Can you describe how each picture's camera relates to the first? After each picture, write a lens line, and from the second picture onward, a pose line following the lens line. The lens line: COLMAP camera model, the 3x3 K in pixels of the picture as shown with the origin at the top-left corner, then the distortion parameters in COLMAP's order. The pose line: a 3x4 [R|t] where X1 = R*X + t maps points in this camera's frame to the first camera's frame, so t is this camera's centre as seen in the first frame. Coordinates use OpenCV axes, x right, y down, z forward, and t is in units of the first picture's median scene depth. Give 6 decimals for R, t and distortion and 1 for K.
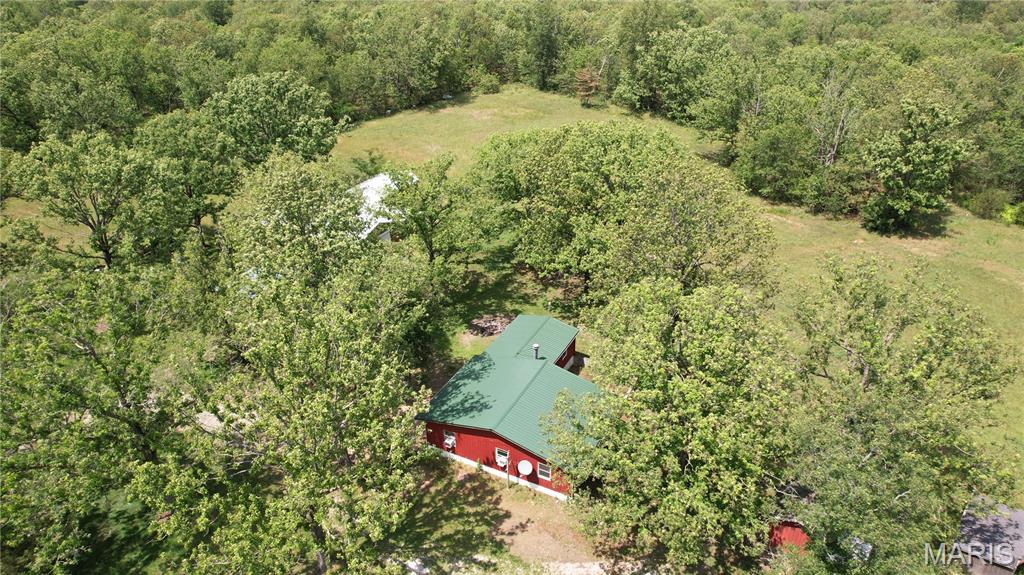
lens RADIAL K [[646.3, 0, 512.0], [0, 646.3, 287.5], [0, 0, 1]] dist [-0.026067, 0.000828]
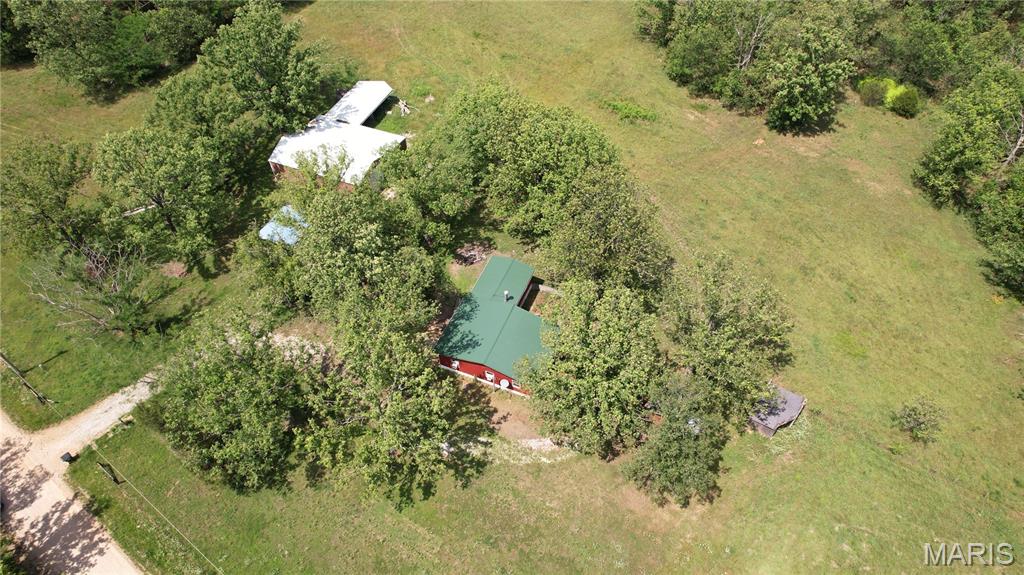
lens RADIAL K [[646.3, 0, 512.0], [0, 646.3, 287.5], [0, 0, 1]] dist [-0.026067, 0.000828]
pose [[0.996883, -0.062104, 0.048653, -0.024082], [0.041244, 0.935965, 0.349669, -0.492074], [-0.067253, -0.346573, 0.935609, -0.426012]]
